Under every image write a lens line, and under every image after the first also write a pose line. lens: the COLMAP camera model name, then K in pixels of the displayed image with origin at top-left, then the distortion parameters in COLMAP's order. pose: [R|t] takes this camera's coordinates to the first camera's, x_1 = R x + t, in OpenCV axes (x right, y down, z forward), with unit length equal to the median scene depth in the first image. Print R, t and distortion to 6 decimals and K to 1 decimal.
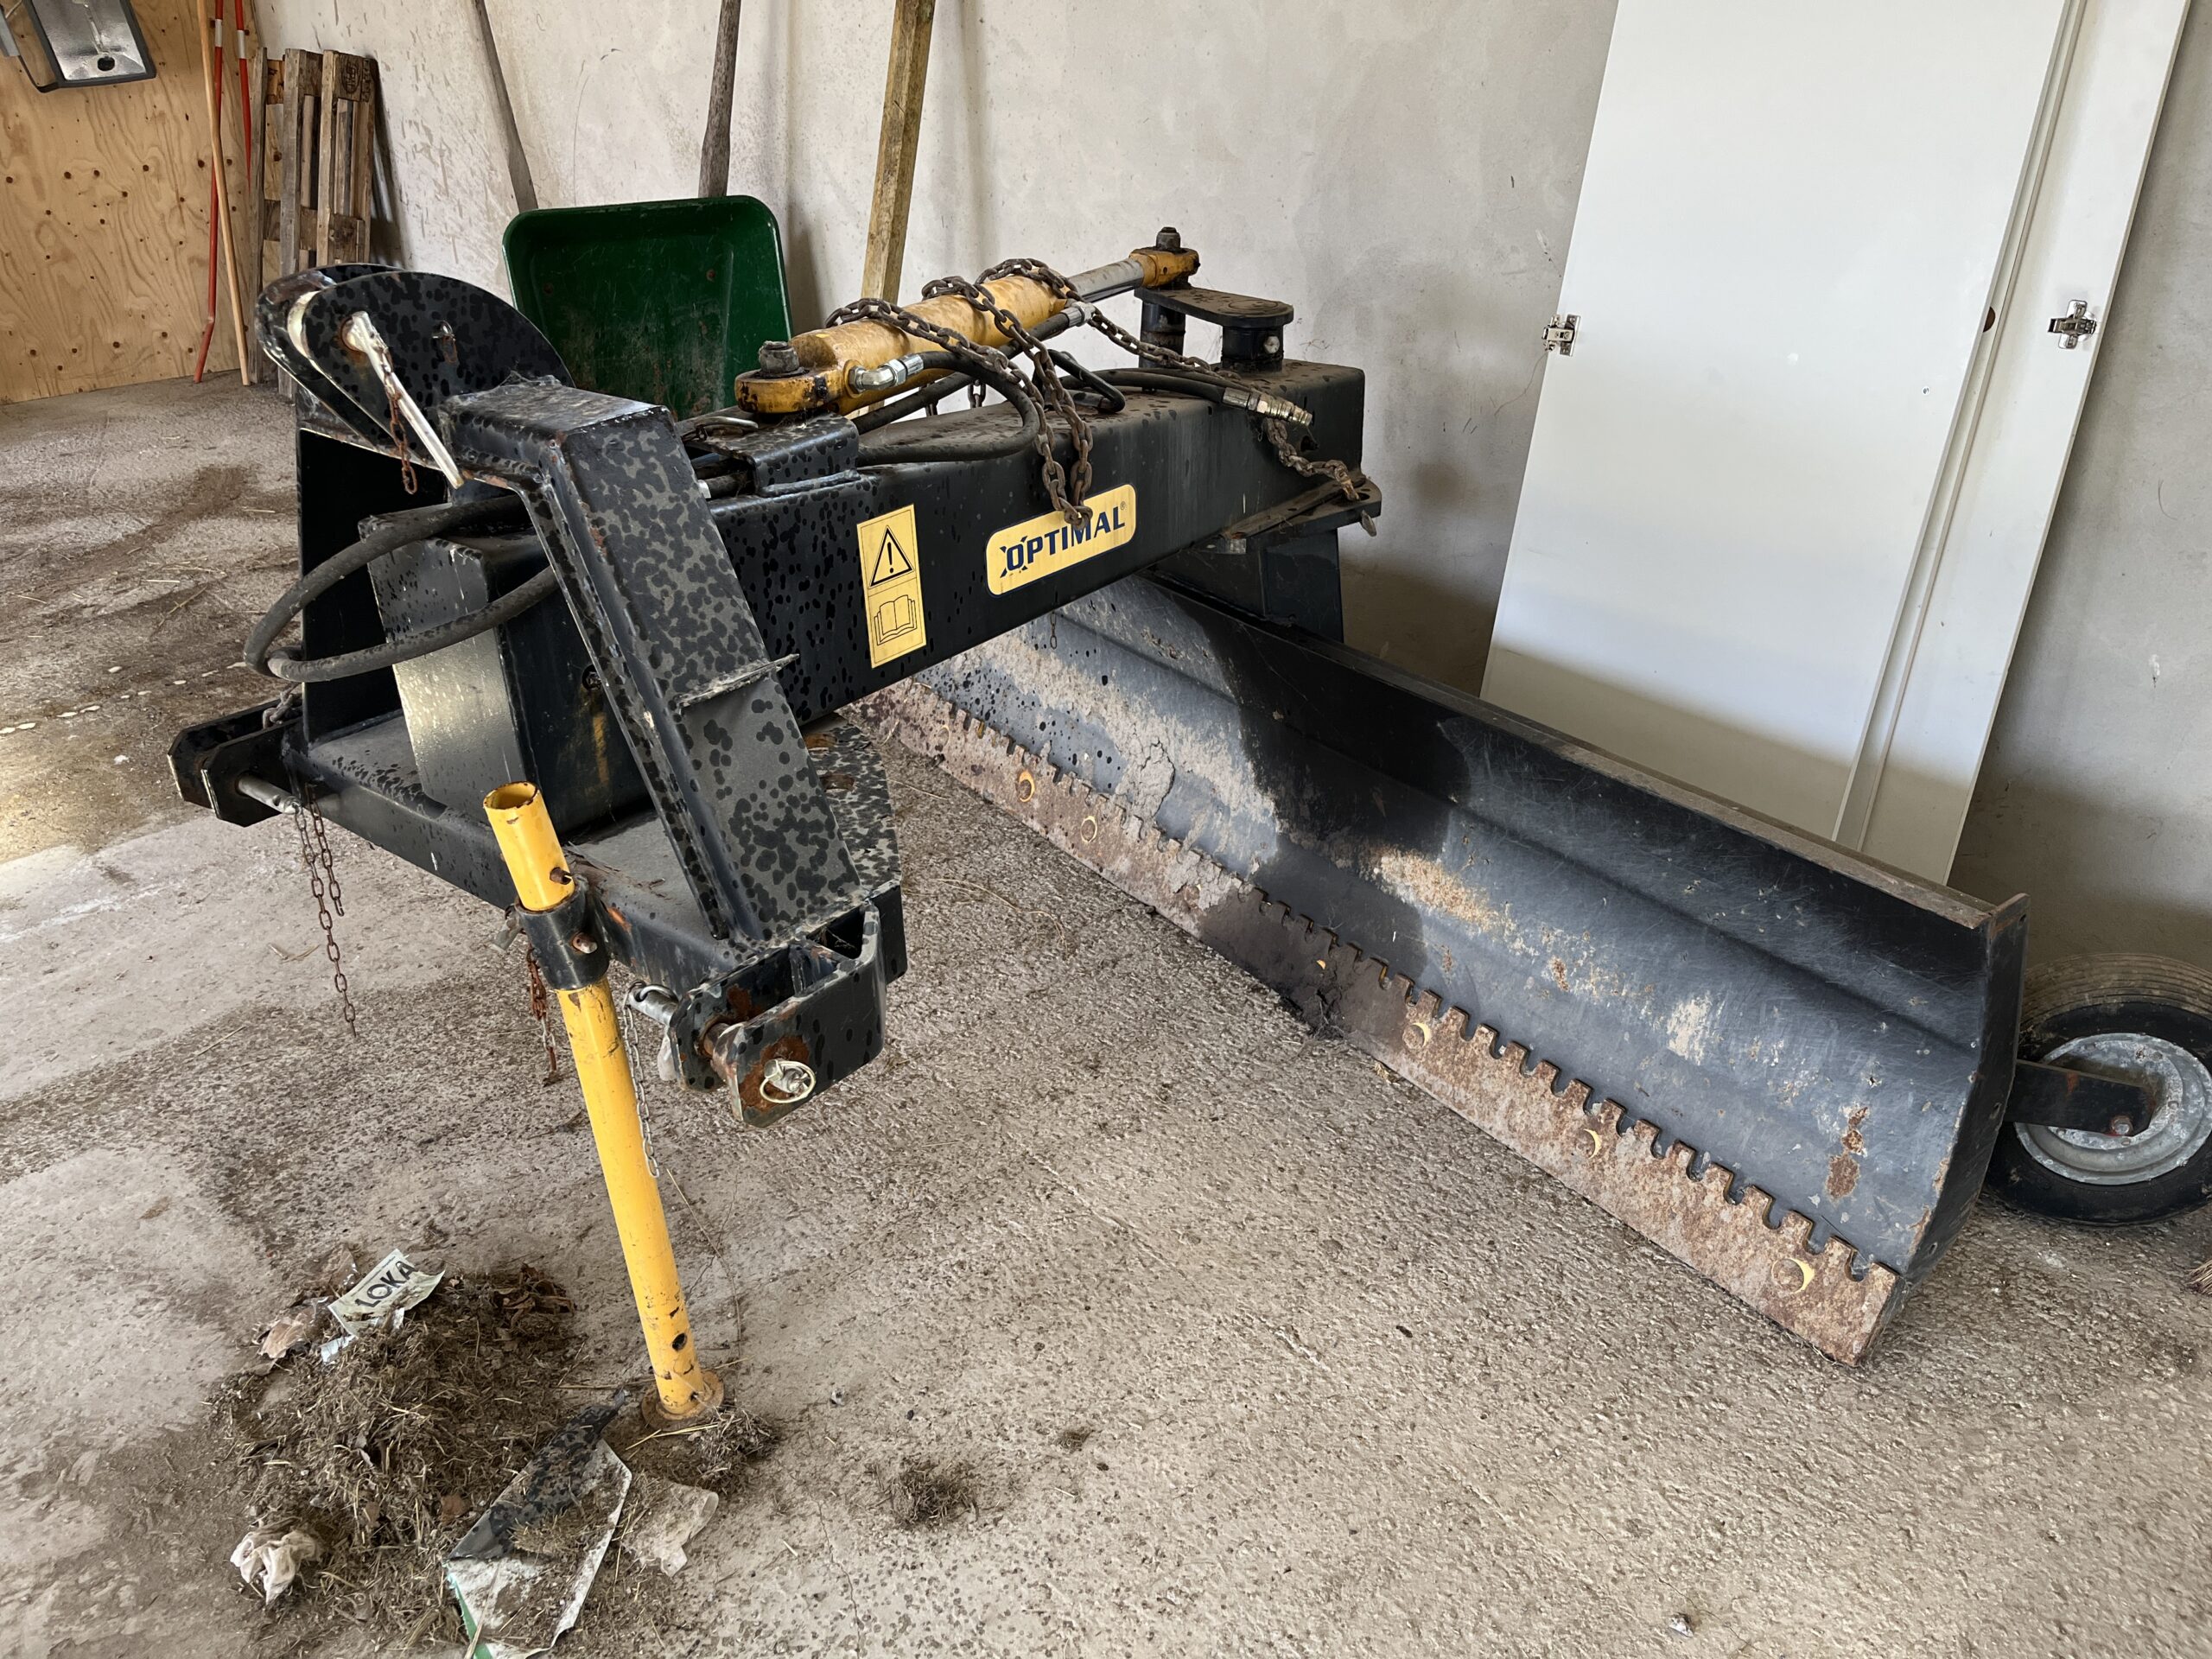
lens RADIAL K [[1684.9, 0, 1104.6], [0, 1684.9, 834.3], [0, 0, 1]] dist [0.058006, -0.087059]
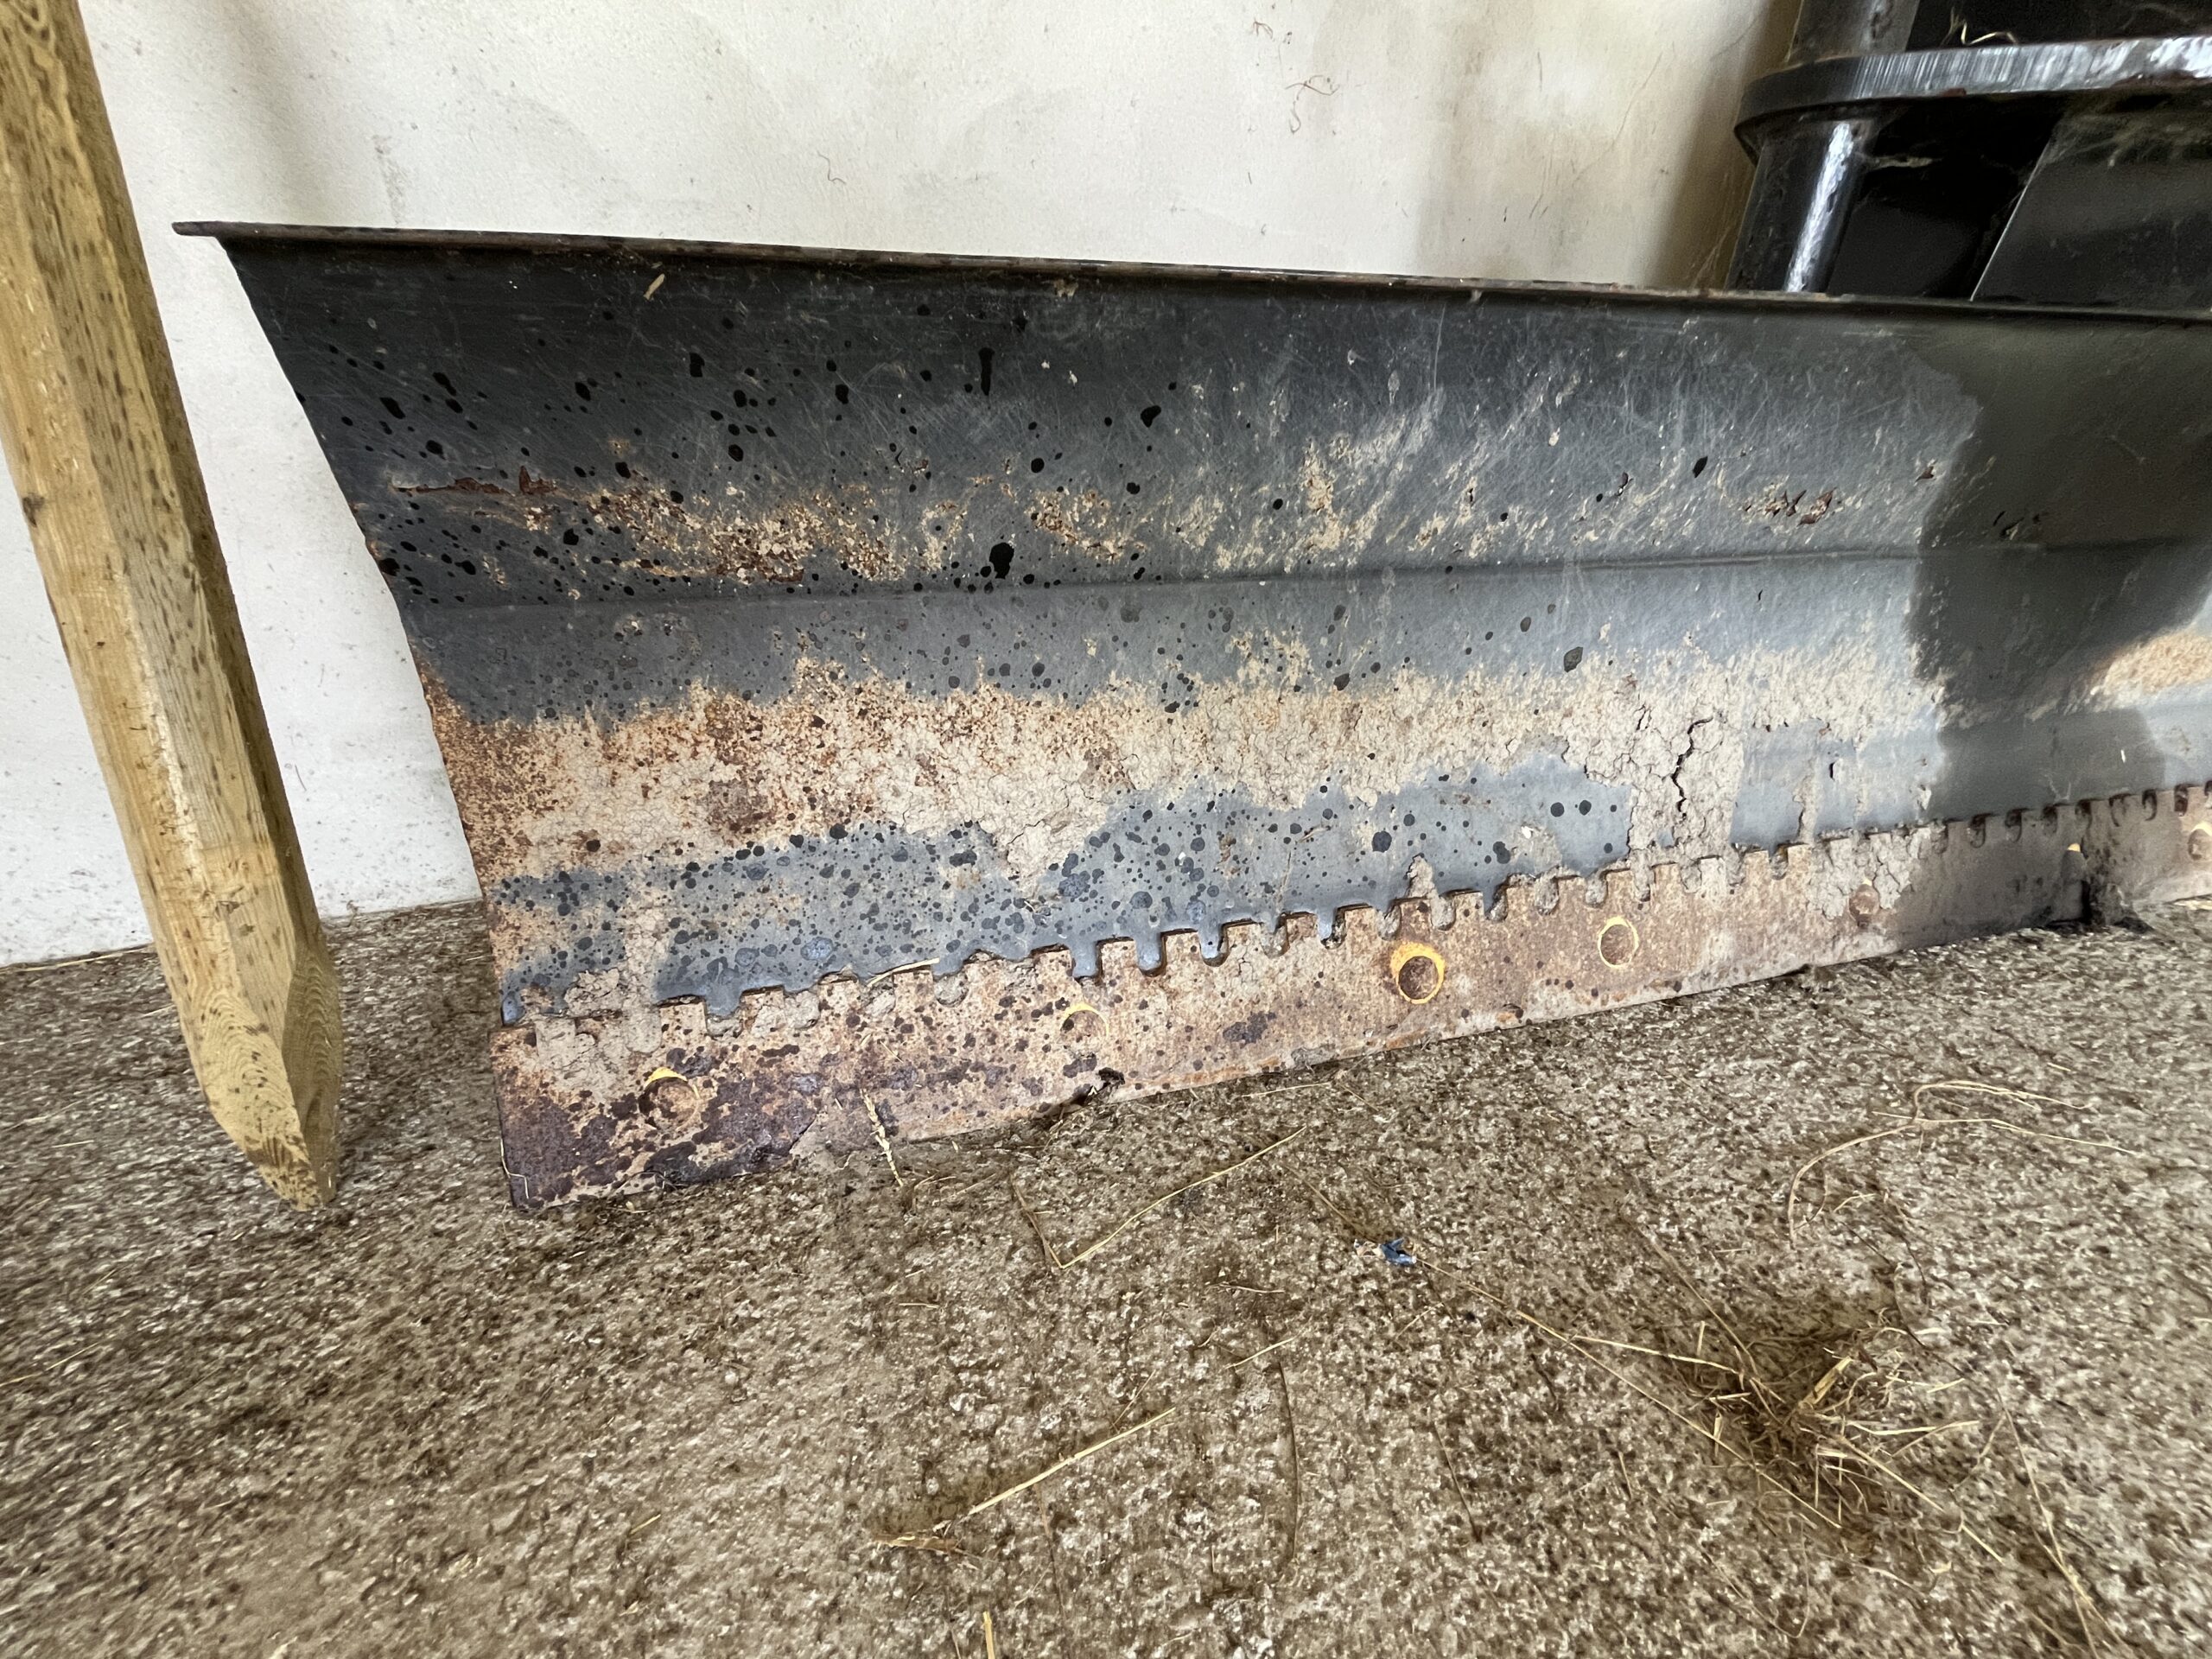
lens RADIAL K [[894.5, 0, 1091.5], [0, 894.5, 836.6], [0, 0, 1]] dist [-0.003066, -0.000116]
pose [[0.341401, -0.401076, 0.850049, -0.404636], [0.417728, 0.874906, 0.245034, -0.236340], [-0.841991, 0.271435, 0.466234, 1.417657]]
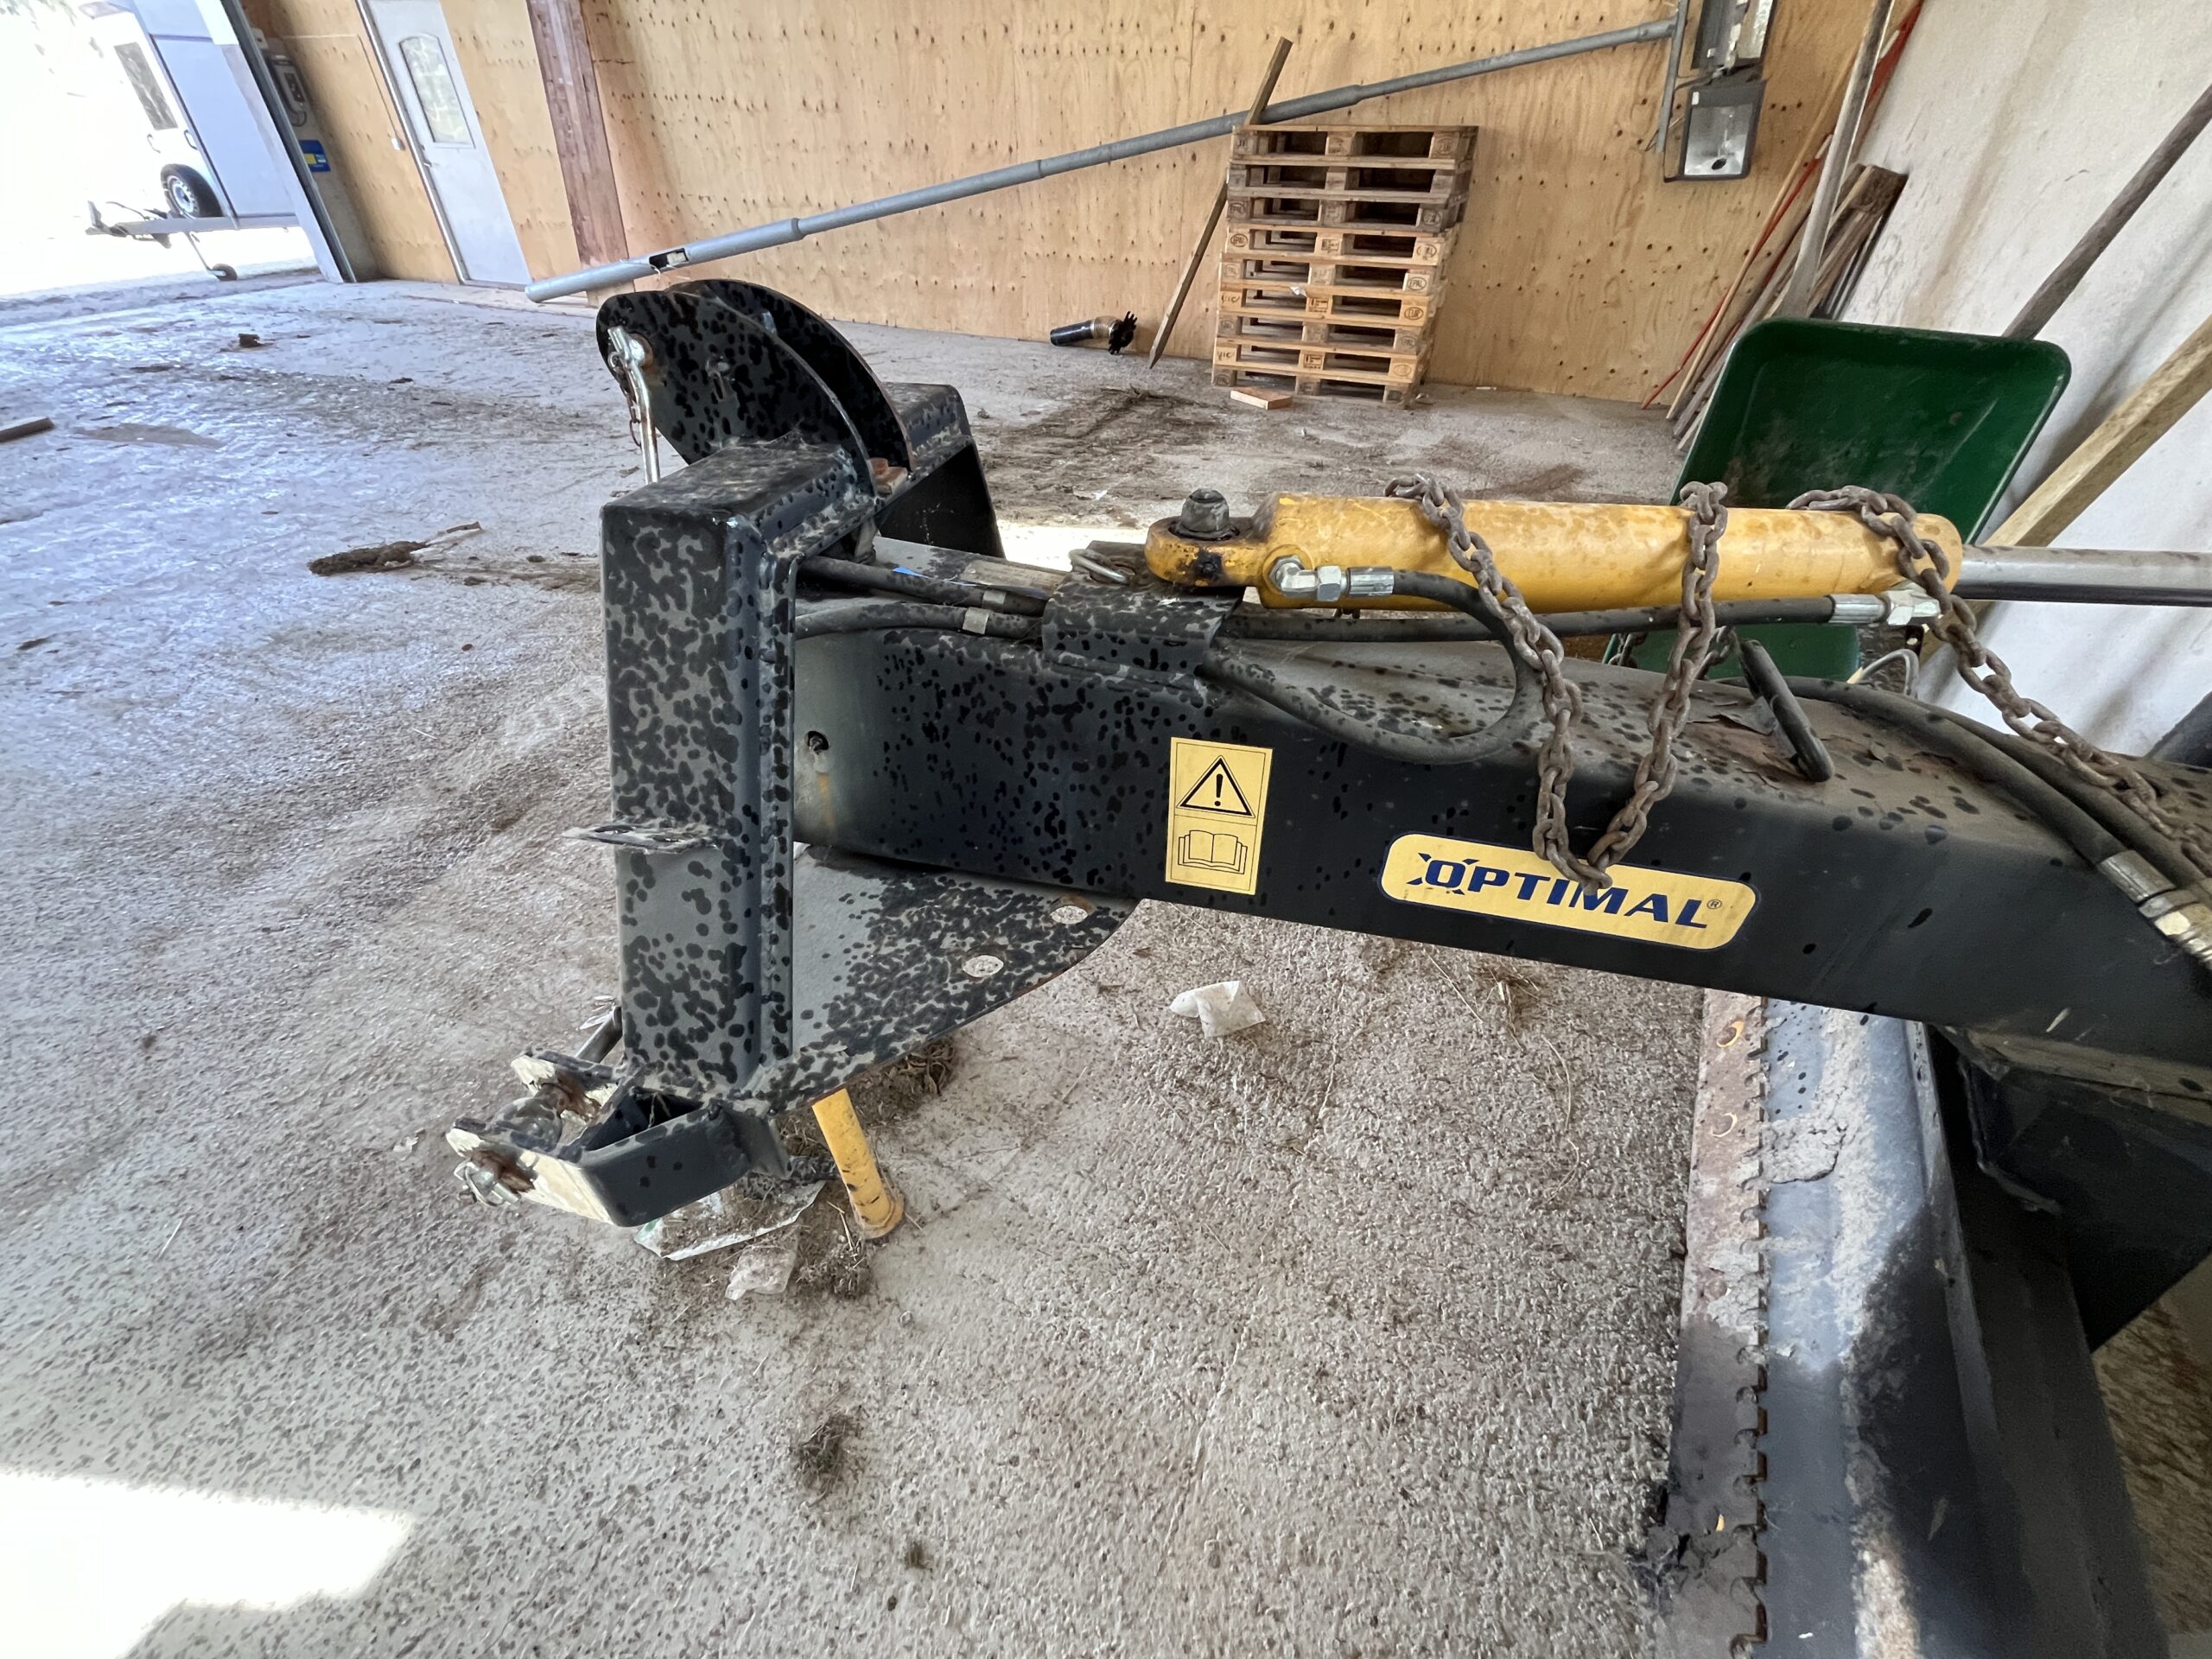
lens RADIAL K [[894.5, 0, 1091.5], [0, 894.5, 836.6], [0, 0, 1]] dist [-0.003066, -0.000116]
pose [[0.407044, 0.583553, -0.702696, 0.139291], [-0.426850, 0.801666, 0.418486, -0.258270], [0.807536, 0.129603, 0.575403, 0.612948]]
